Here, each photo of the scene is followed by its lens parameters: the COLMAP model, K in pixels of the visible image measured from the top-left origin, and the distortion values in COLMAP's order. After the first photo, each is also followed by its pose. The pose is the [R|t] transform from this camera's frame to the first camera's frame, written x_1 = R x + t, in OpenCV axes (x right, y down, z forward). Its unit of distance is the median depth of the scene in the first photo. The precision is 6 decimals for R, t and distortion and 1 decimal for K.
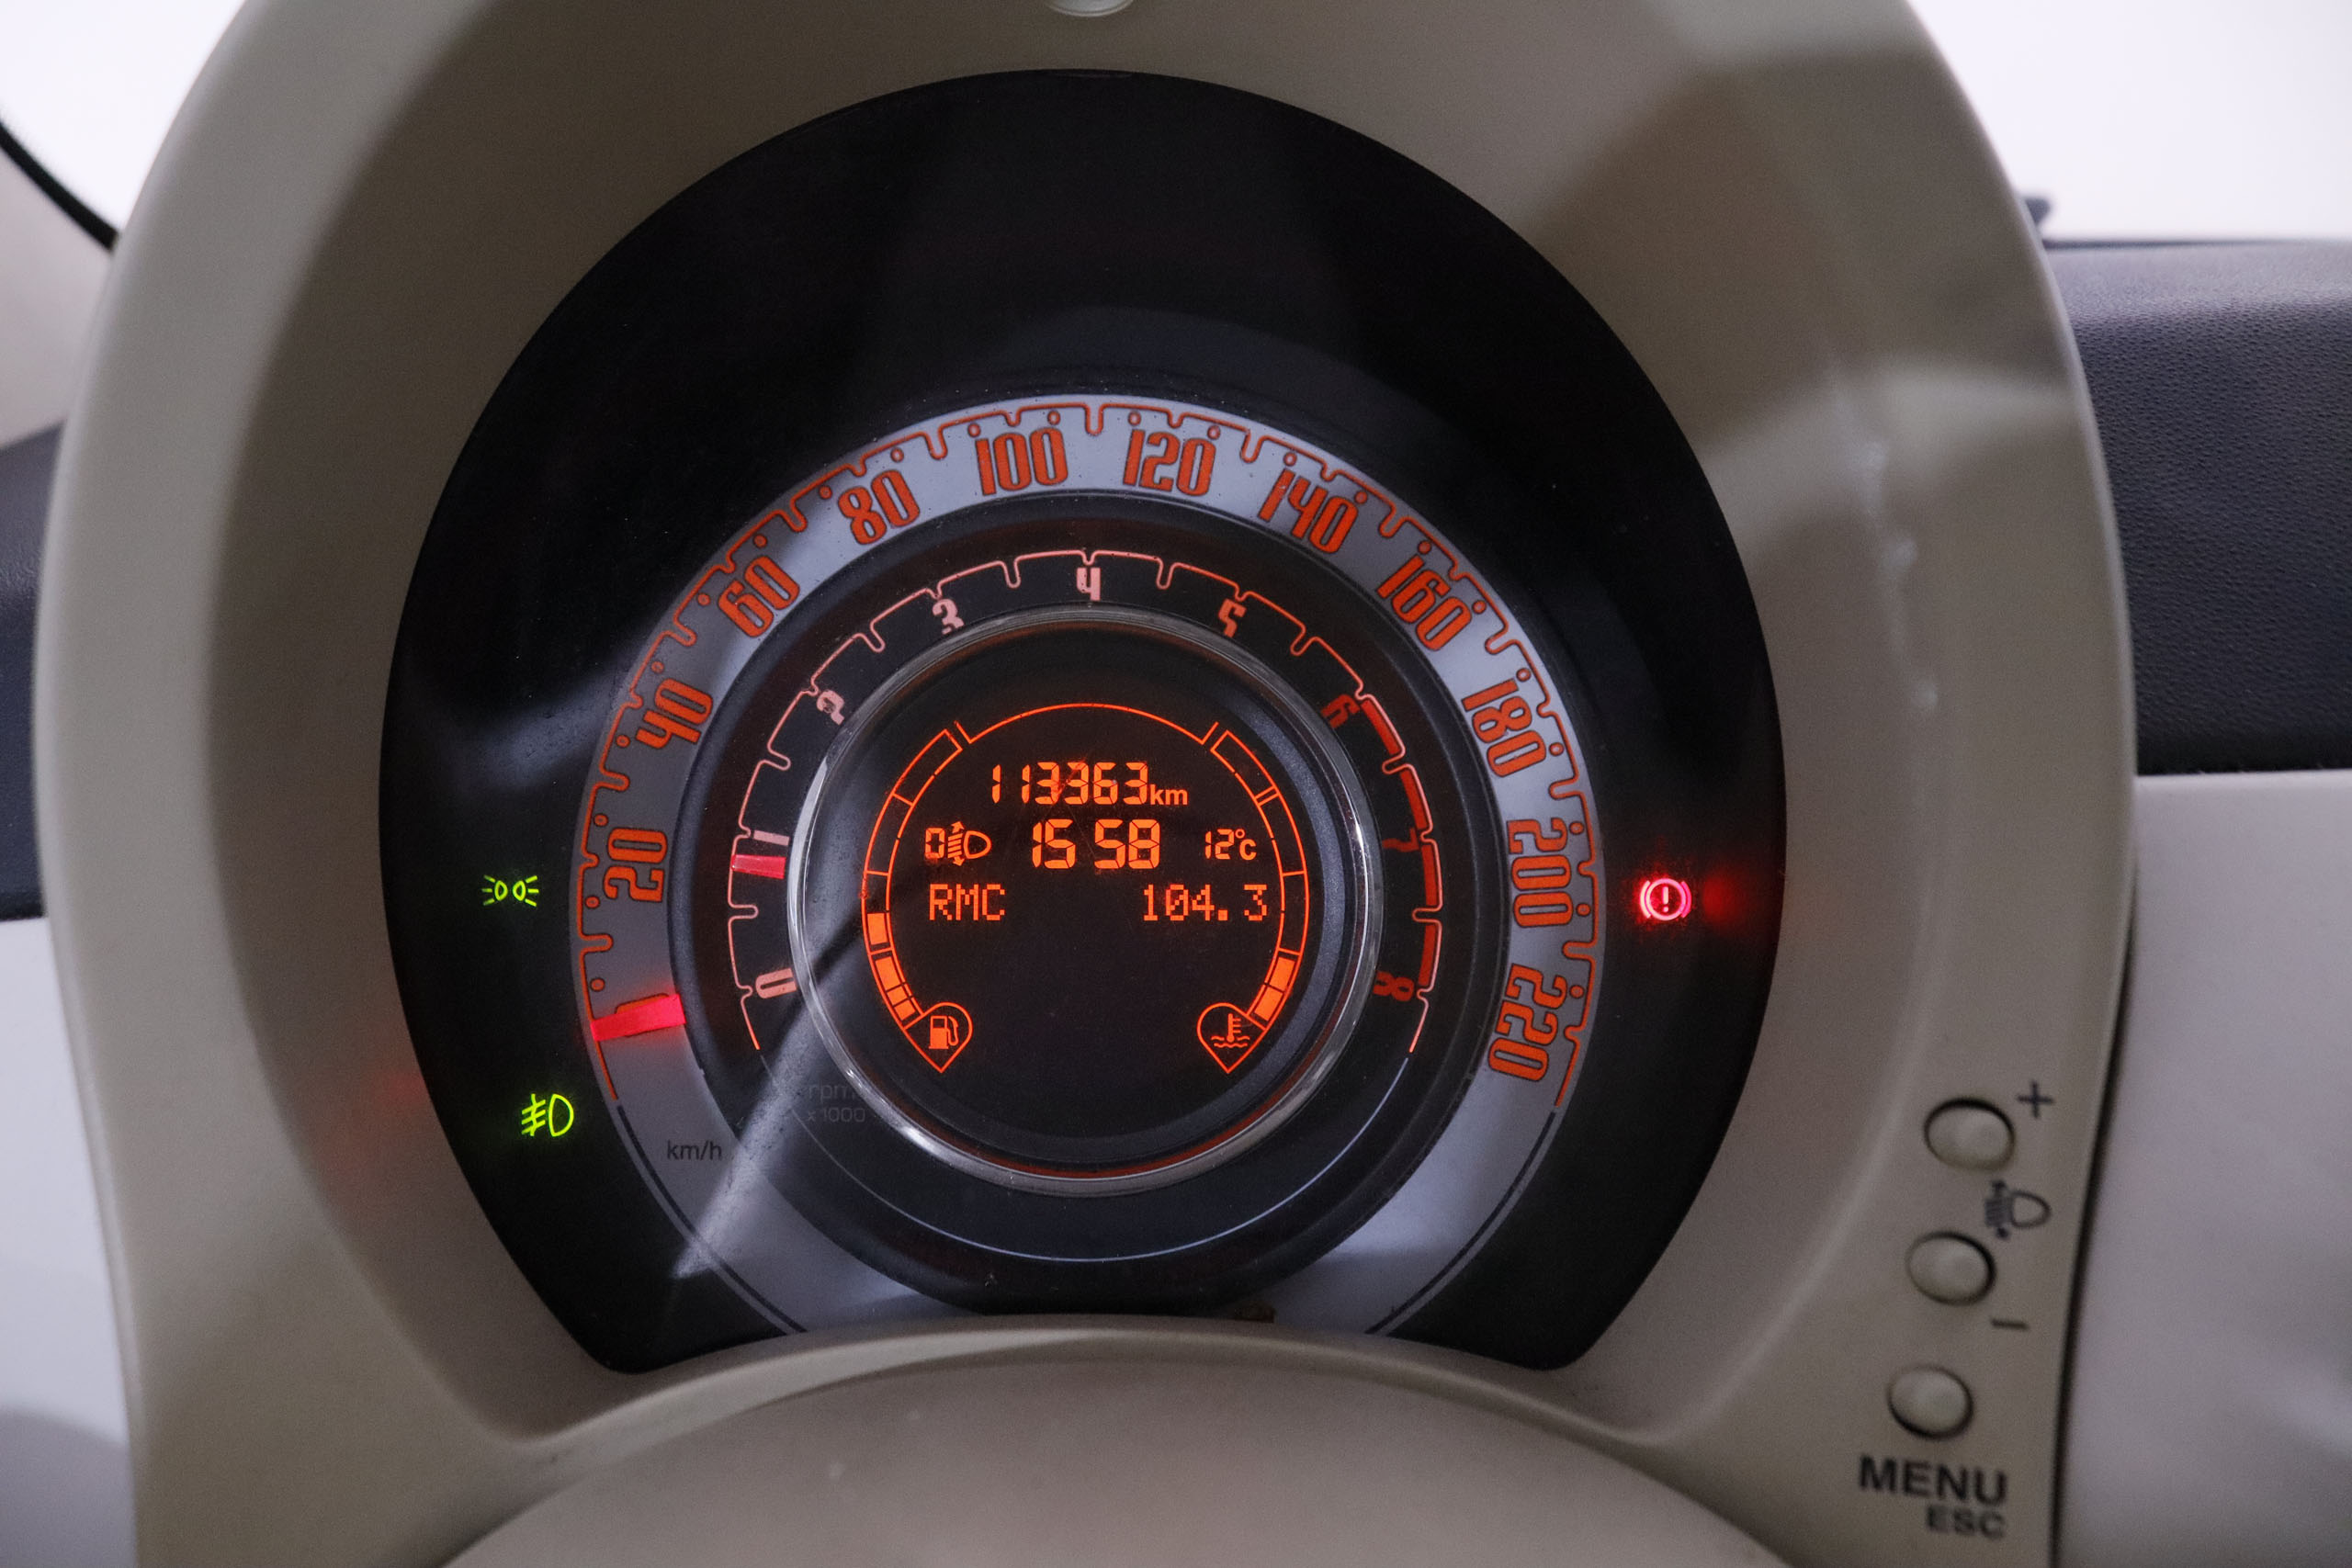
lens RADIAL K [[1953.5, 0, 1178.0], [0, 1953.5, 742.2], [0, 0, 1]] dist [-0.181723, 0.185504]
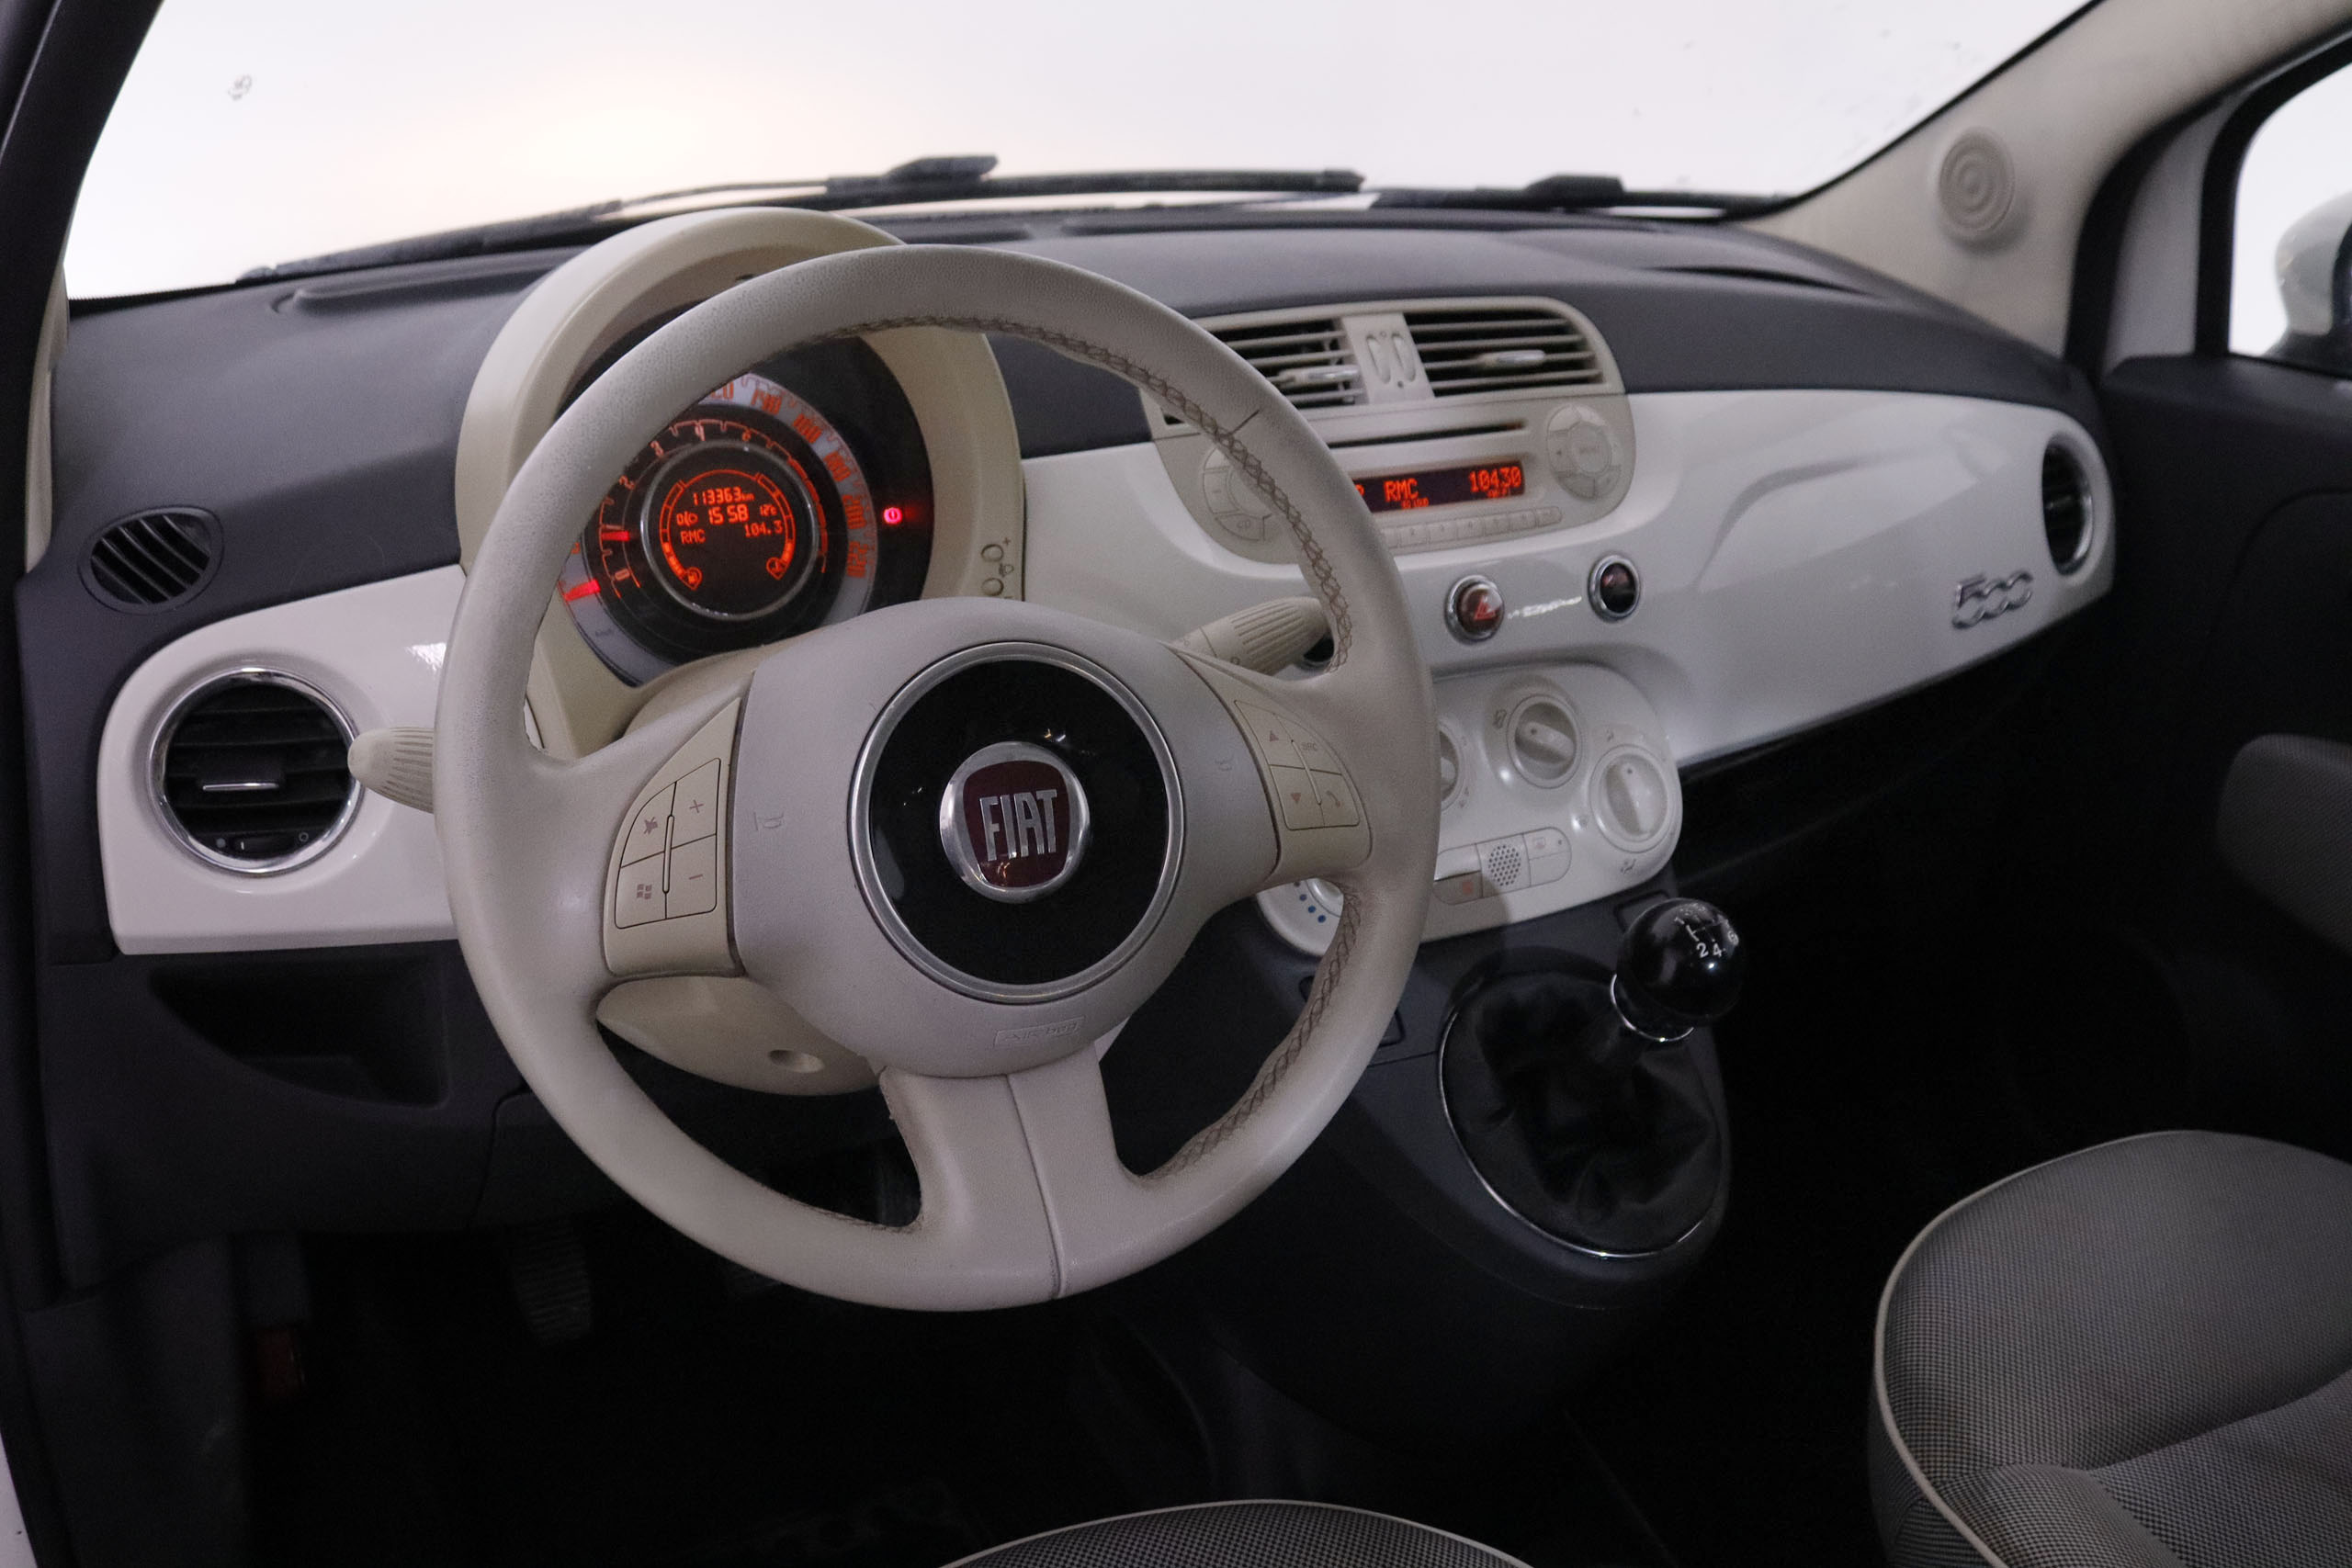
lens RADIAL K [[2303.9, 0, 1214.2], [0, 2303.9, 751.8], [0, 0, 1]] dist [-0.087097, 0.011746]
pose [[0.872518, -0.153072, 0.463985, -1.153676], [0.102071, 0.985808, 0.133281, 0.016549], [-0.477801, -0.068930, 0.875759, -2.711808]]
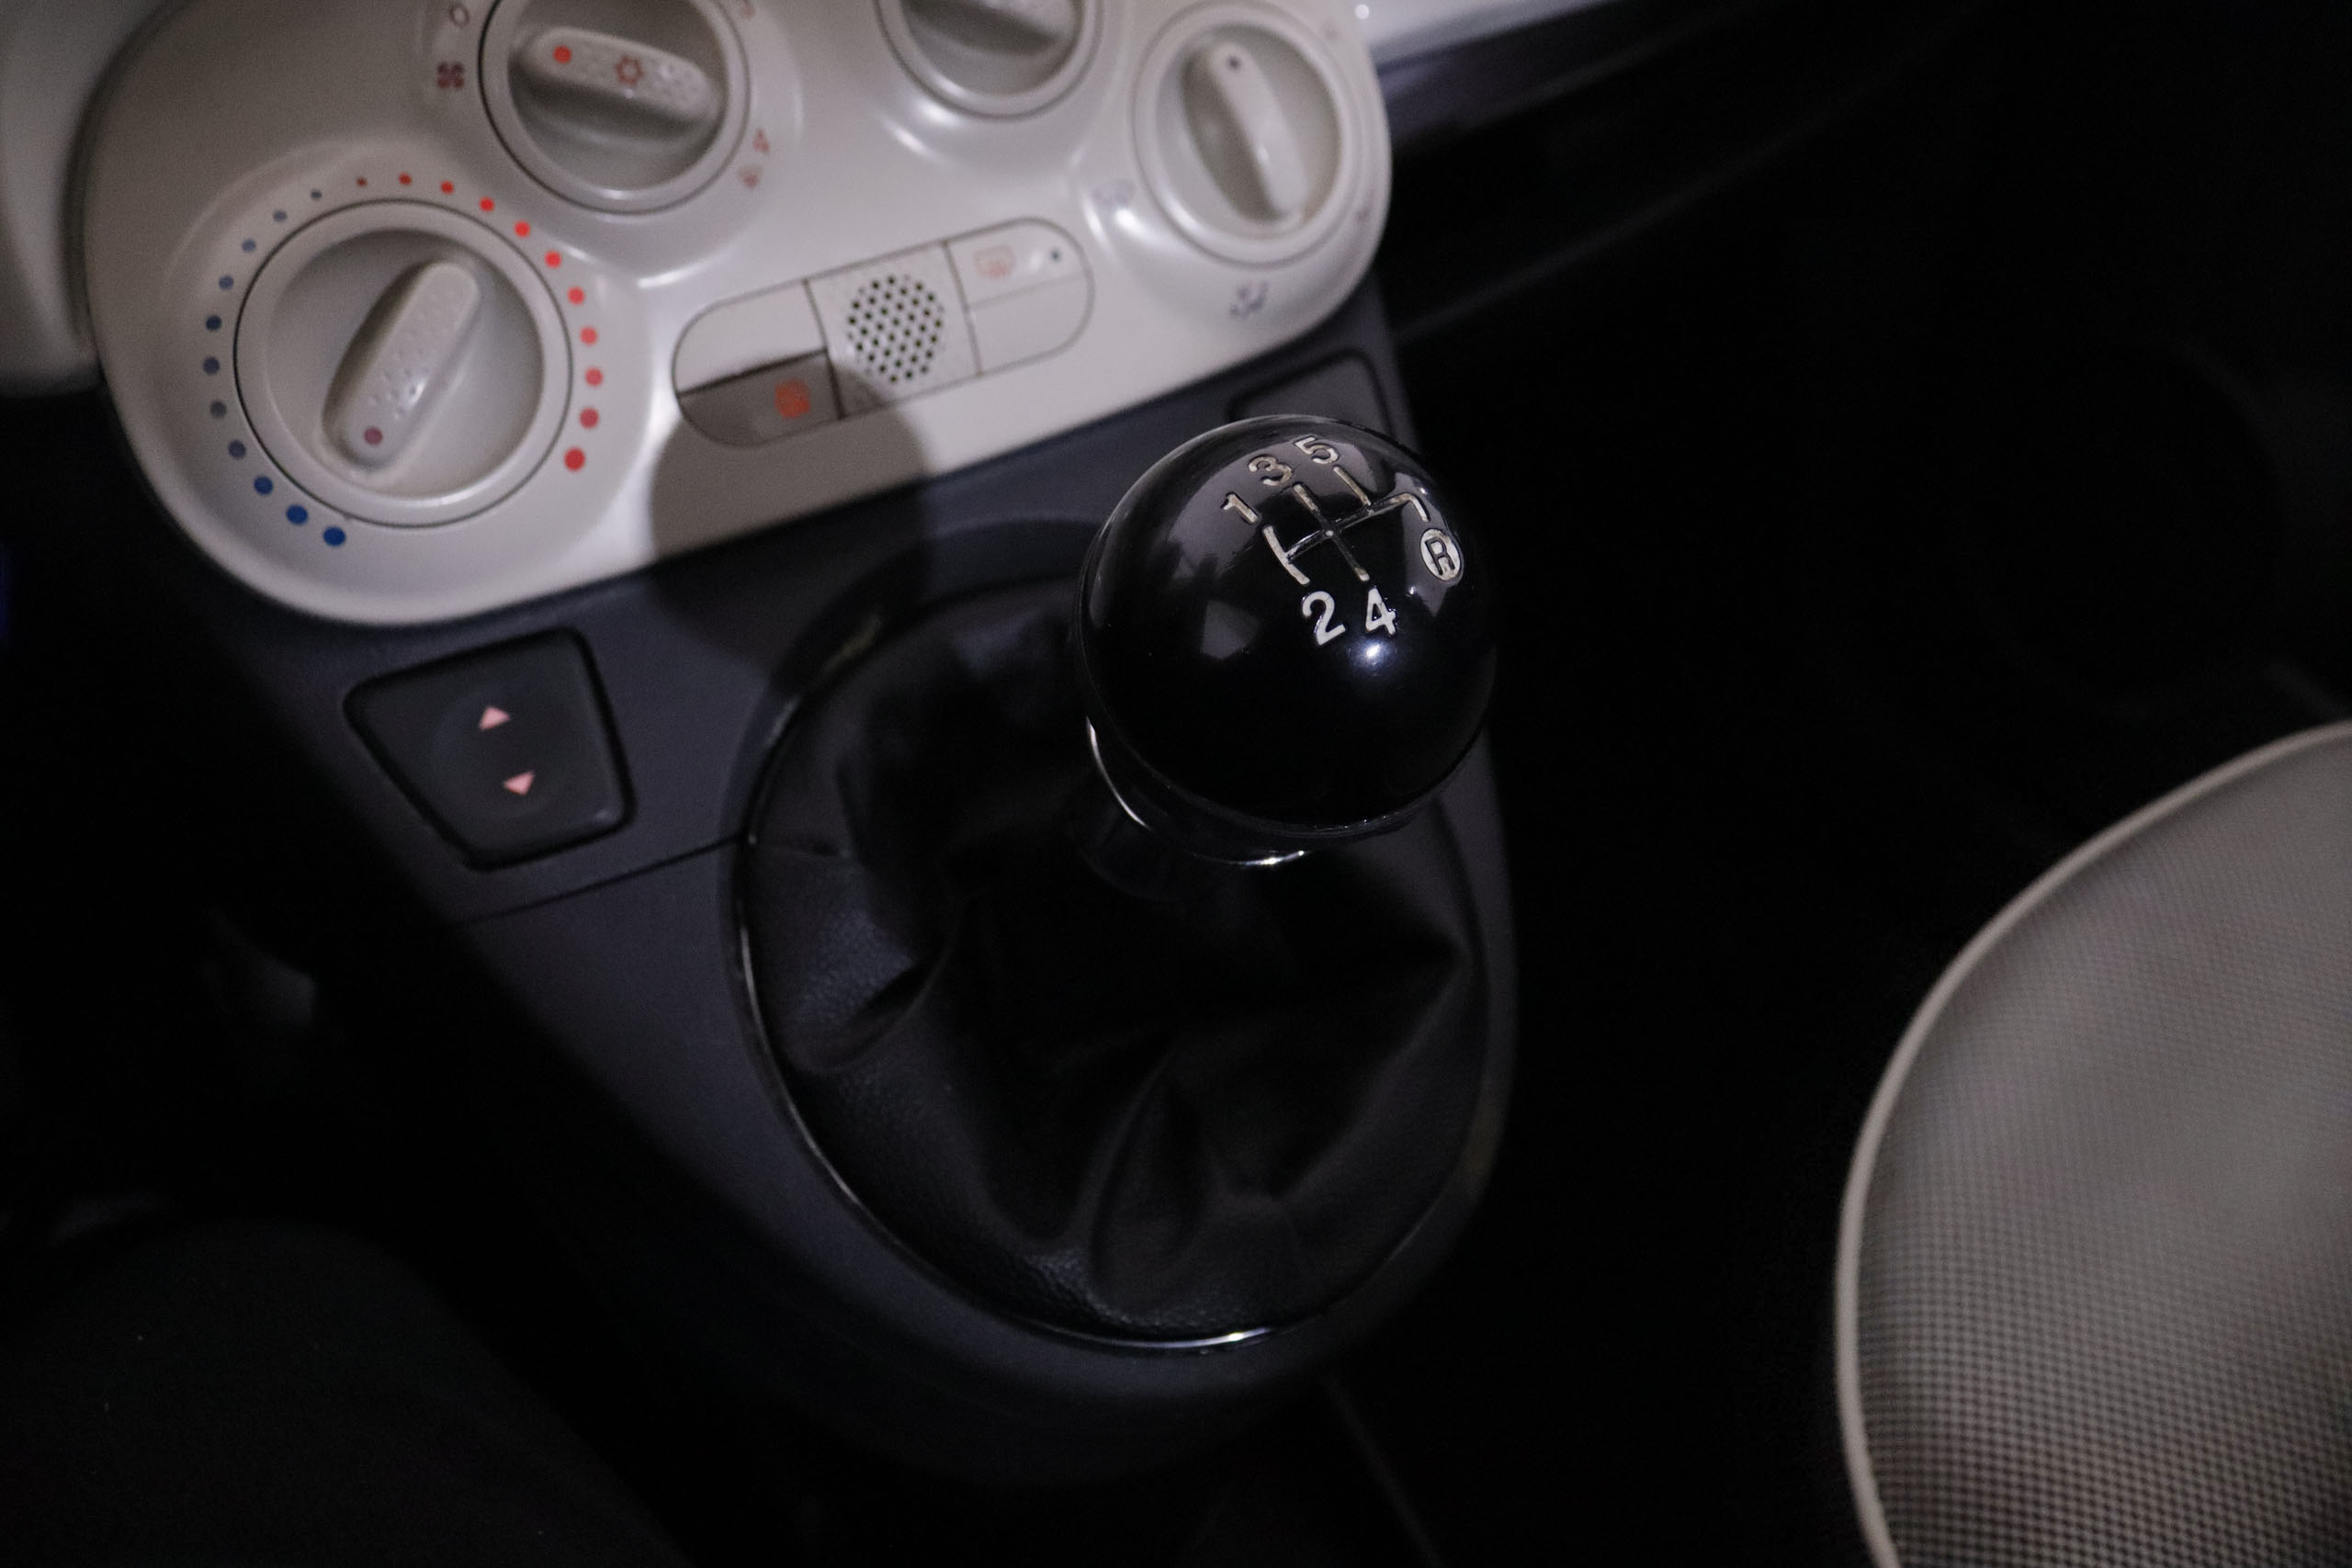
lens RADIAL K [[1953.5, 0, 1178.0], [0, 1953.5, 742.2], [0, 0, 1]] dist [-0.181723, 0.185504]
pose [[0.853437, -0.342723, 0.392665, 0.743774], [0.177421, 0.899435, 0.399423, 0.583593], [-0.490068, -0.271216, 0.828417, -0.620189]]
